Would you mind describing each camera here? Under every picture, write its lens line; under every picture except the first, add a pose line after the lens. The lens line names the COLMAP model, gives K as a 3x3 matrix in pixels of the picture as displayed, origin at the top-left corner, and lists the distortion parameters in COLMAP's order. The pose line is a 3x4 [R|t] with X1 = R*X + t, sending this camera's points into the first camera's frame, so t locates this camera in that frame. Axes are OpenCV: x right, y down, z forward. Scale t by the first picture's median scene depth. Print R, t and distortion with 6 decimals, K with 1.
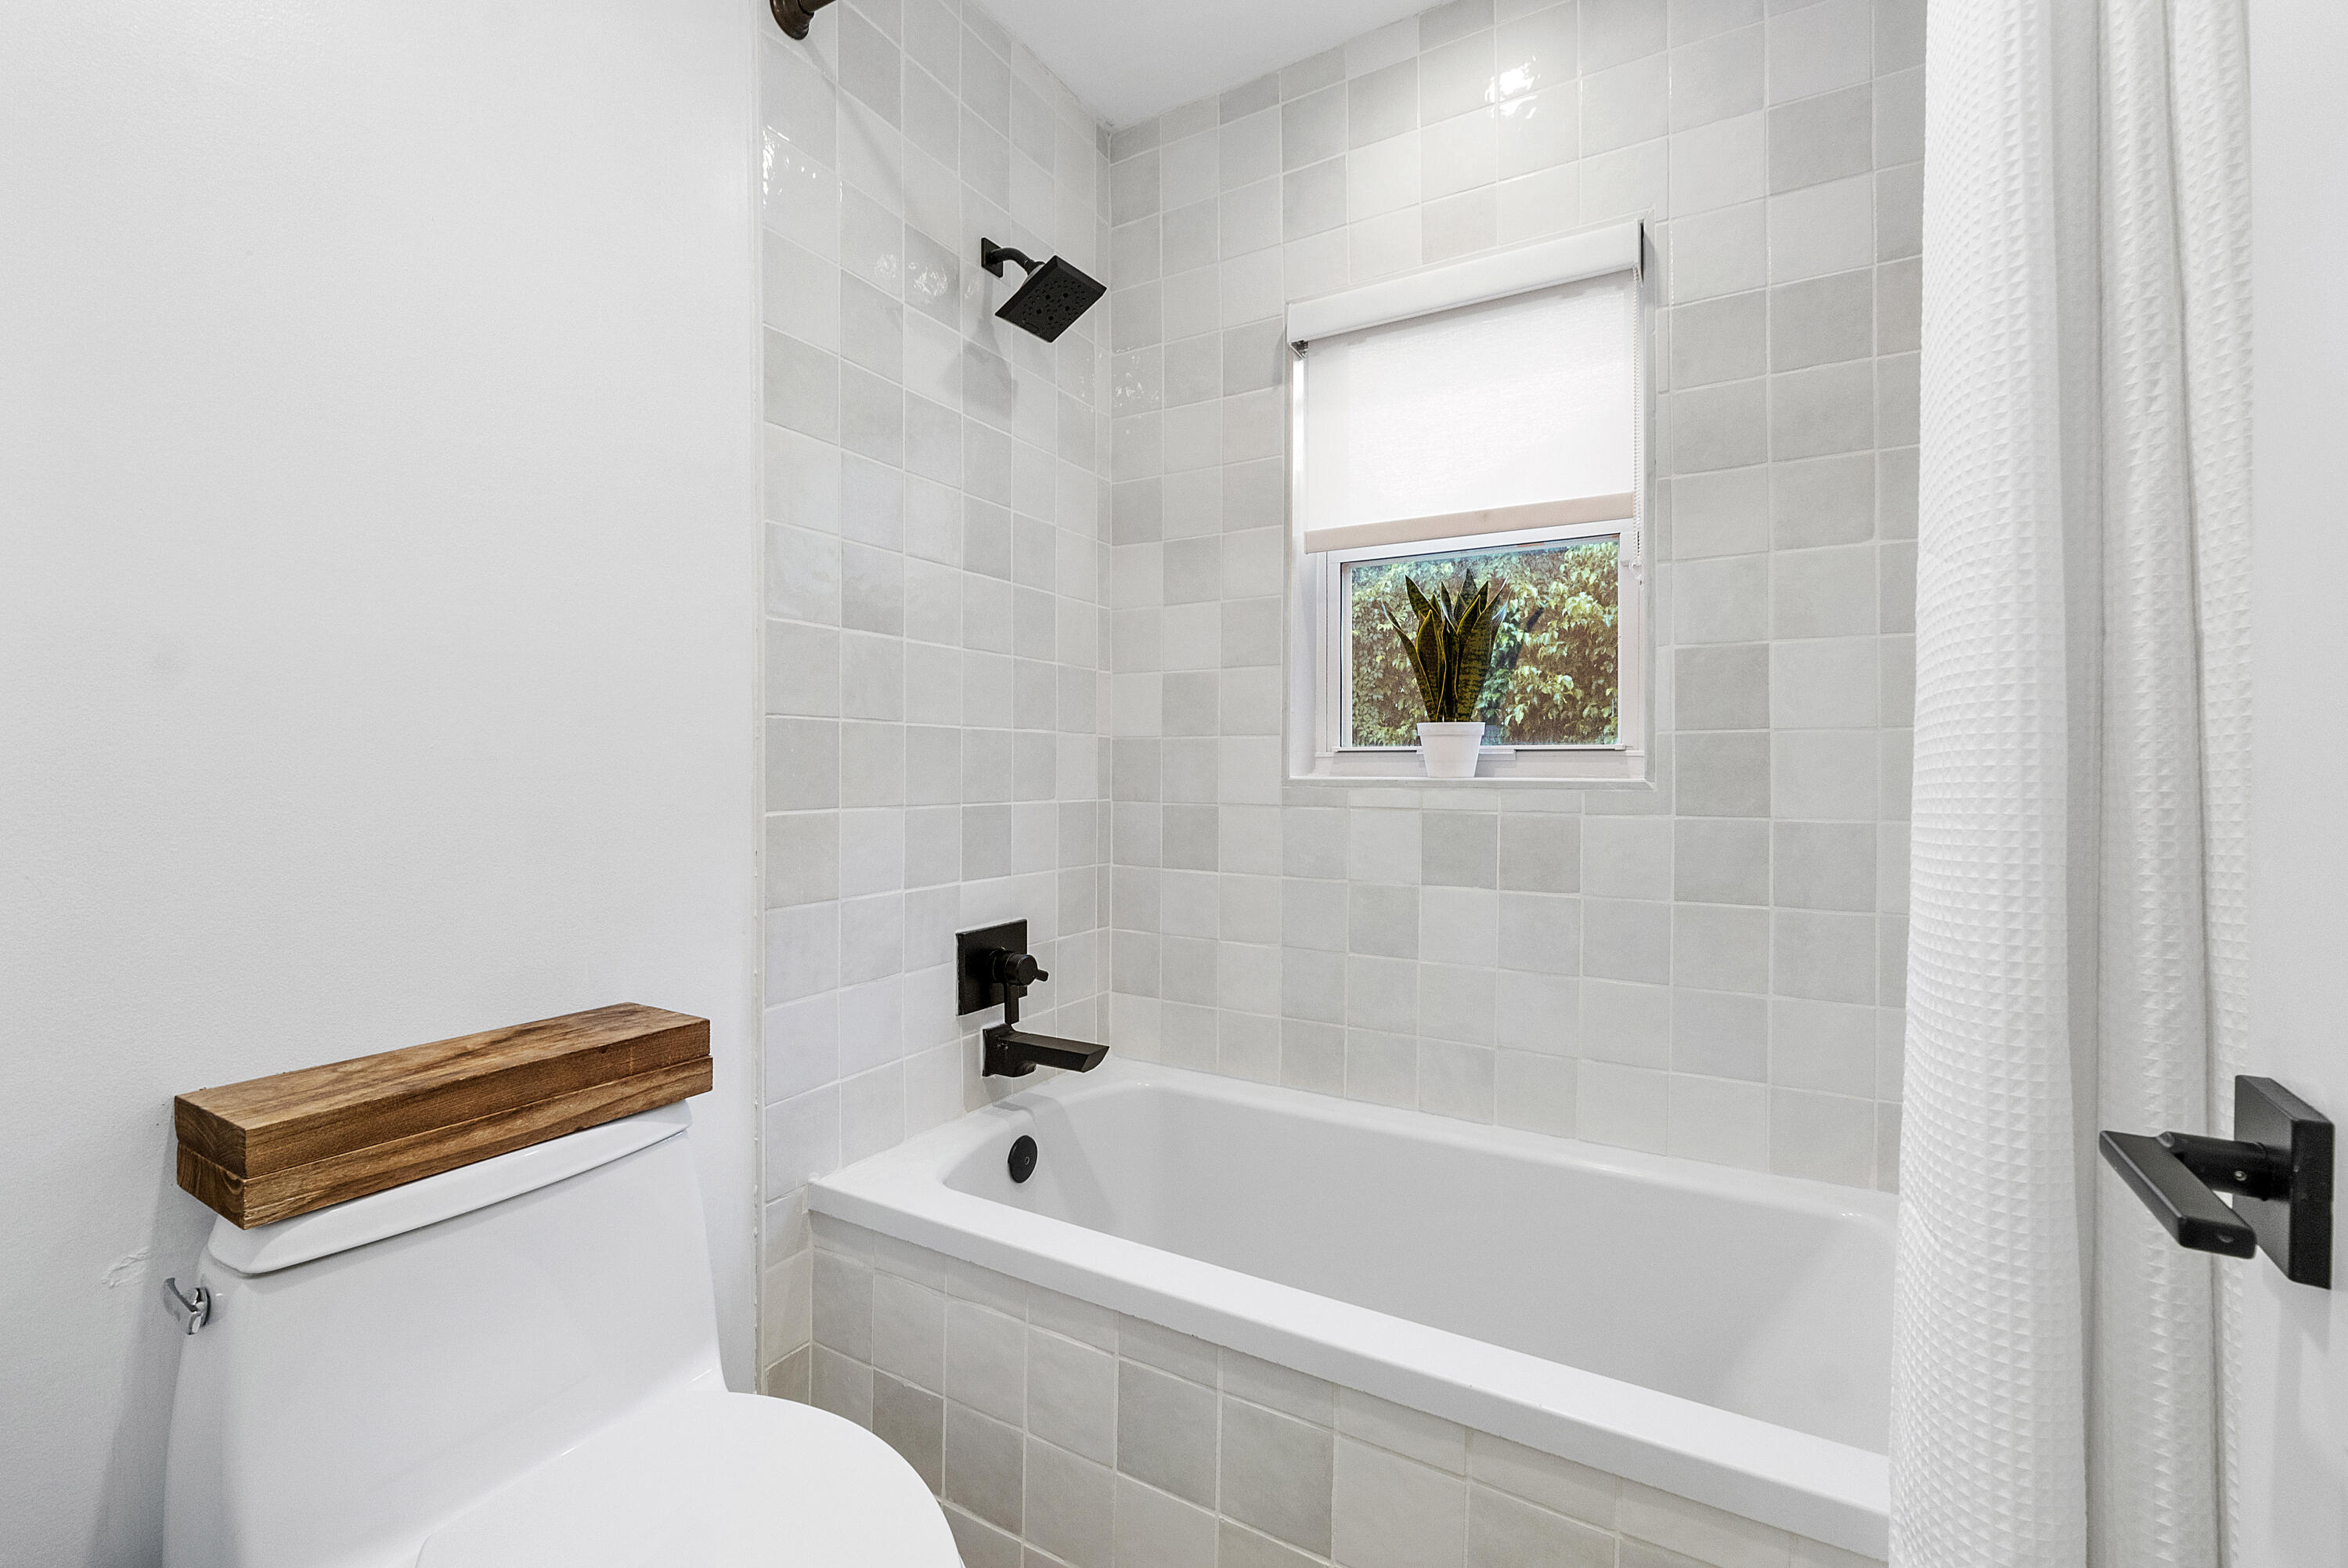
lens RADIAL K [[1007.2, 0, 1180.2], [0, 1007.2, 766.2], [0, 0, 1]] dist [-0.006469, -0.000148]
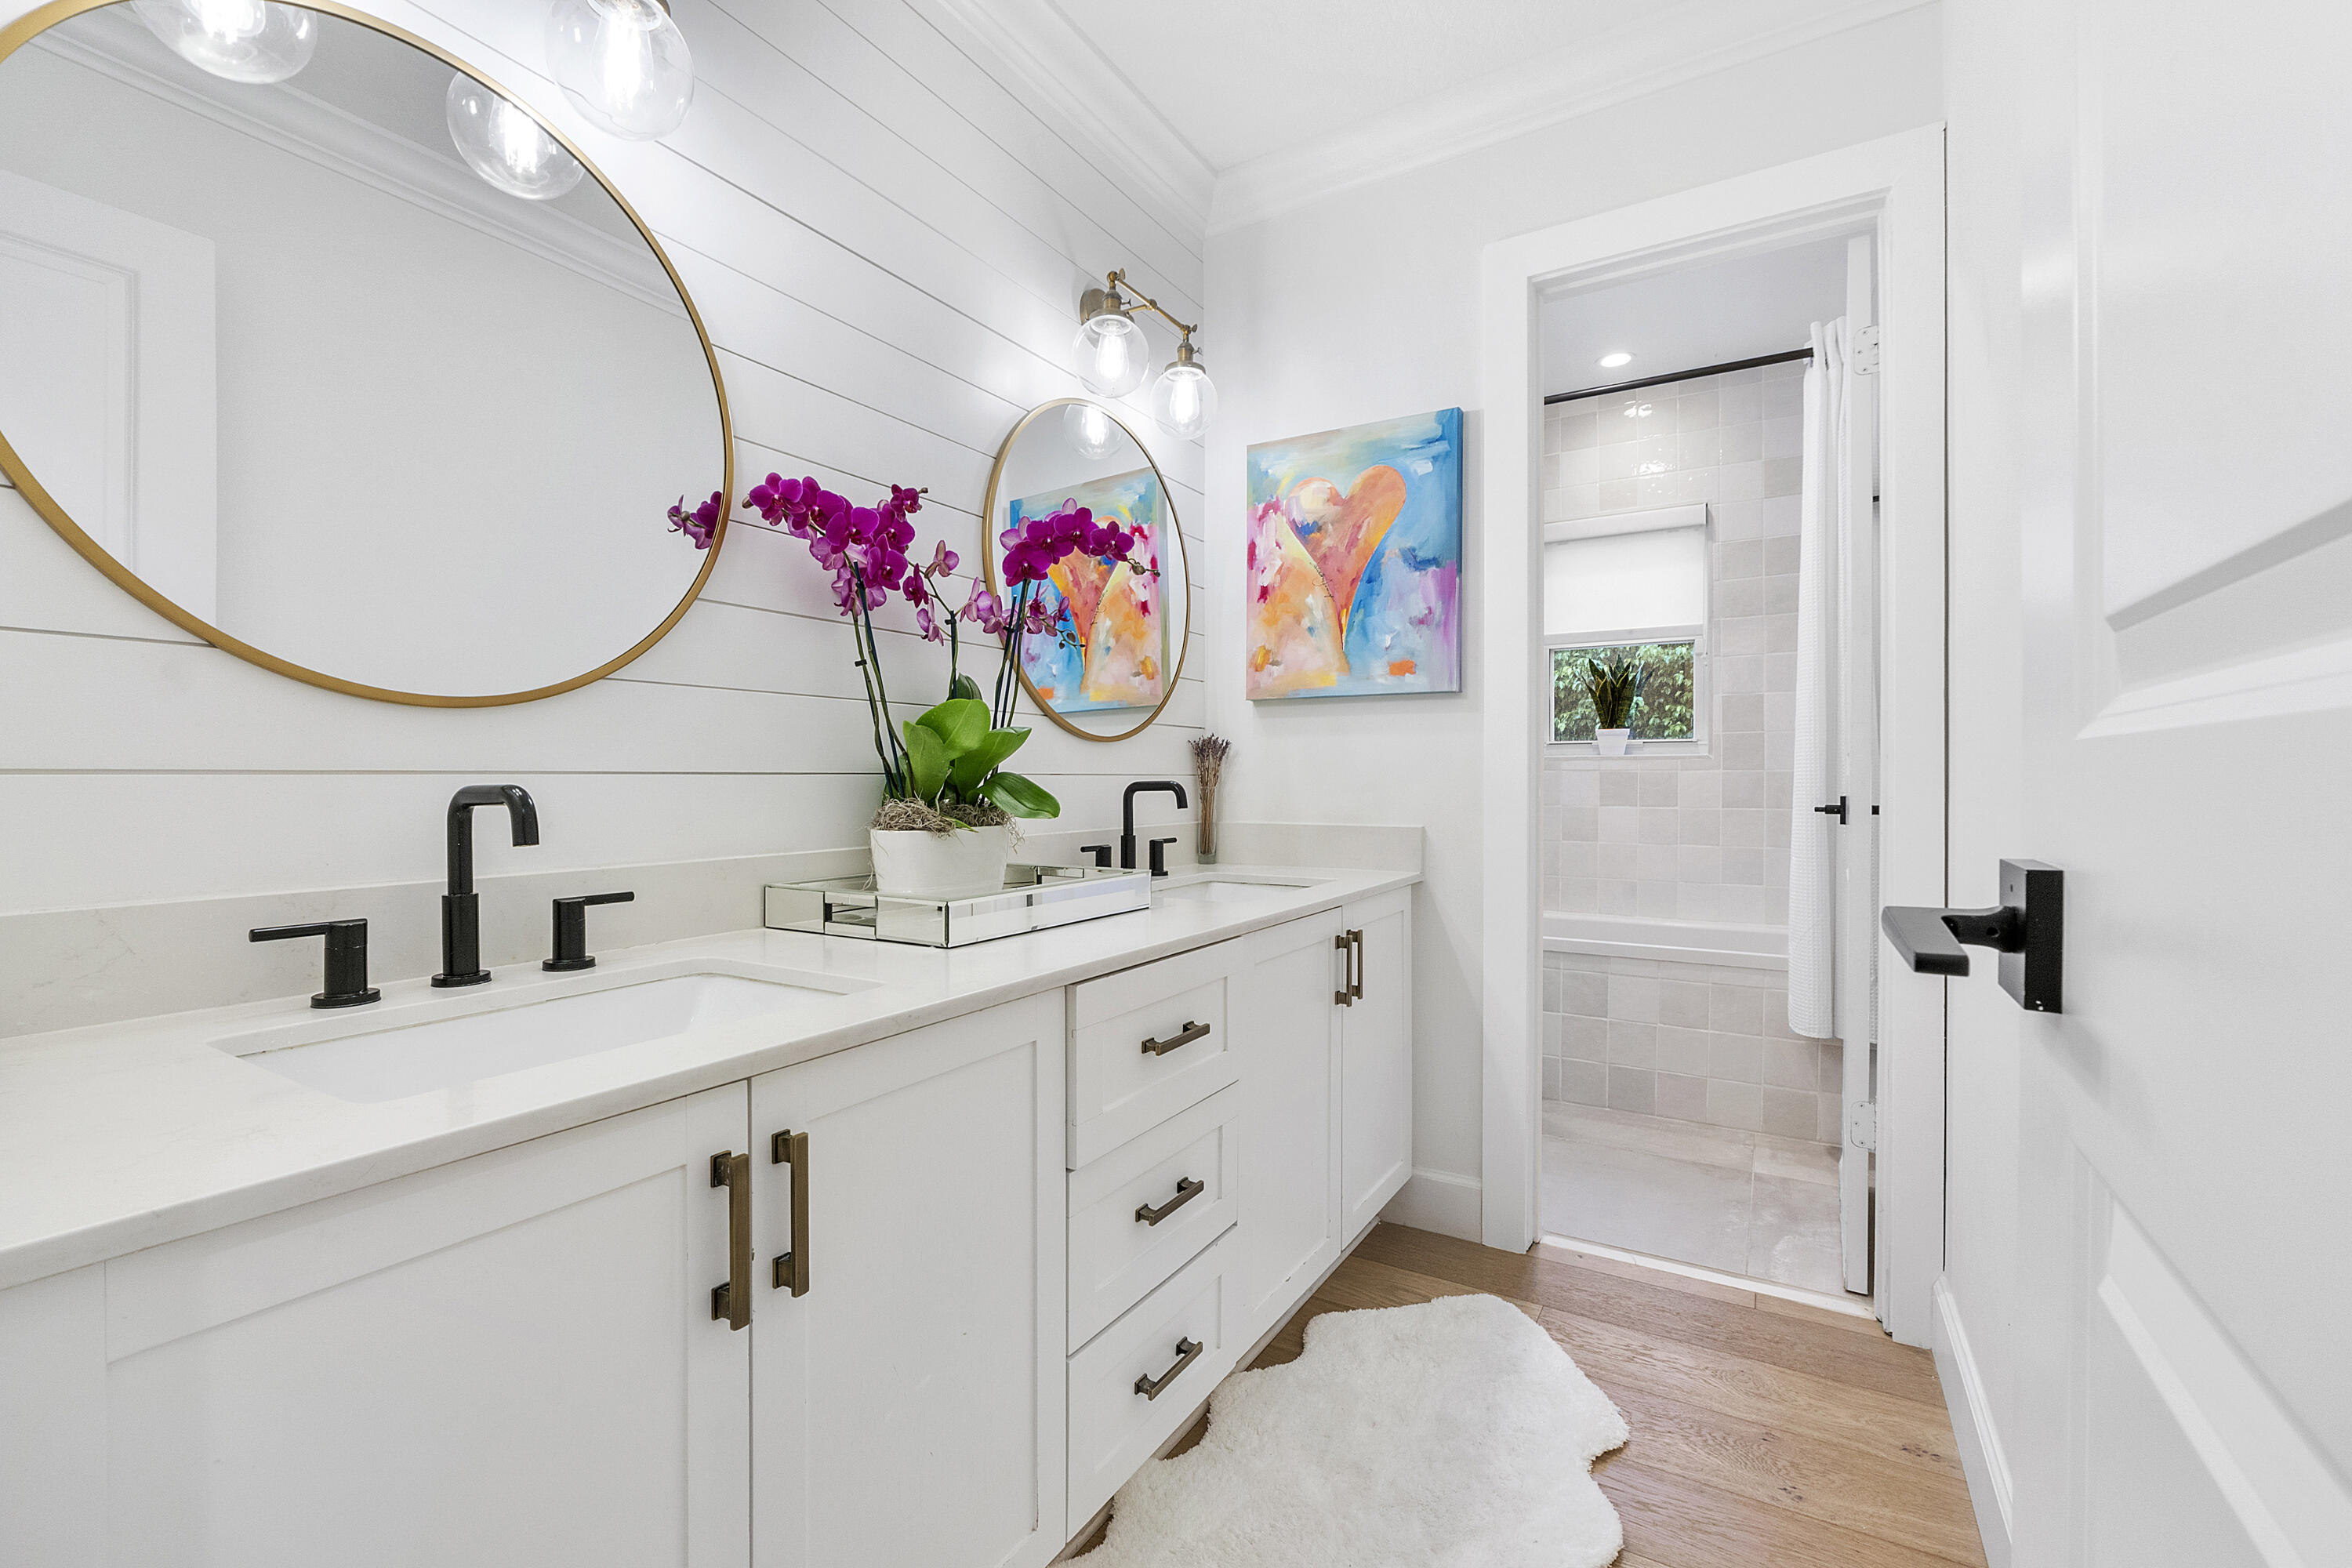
lens RADIAL K [[1006.7, 0, 1167.7], [0, 1006.7, 785.0], [0, 0, 1]] dist [-0.004057, 0.000080]
pose [[0.999631, -0.006841, -0.026286, -0.624965], [0.007107, 0.999924, 0.010043, 0.046821], [0.026216, -0.010226, 0.999604, -1.162699]]
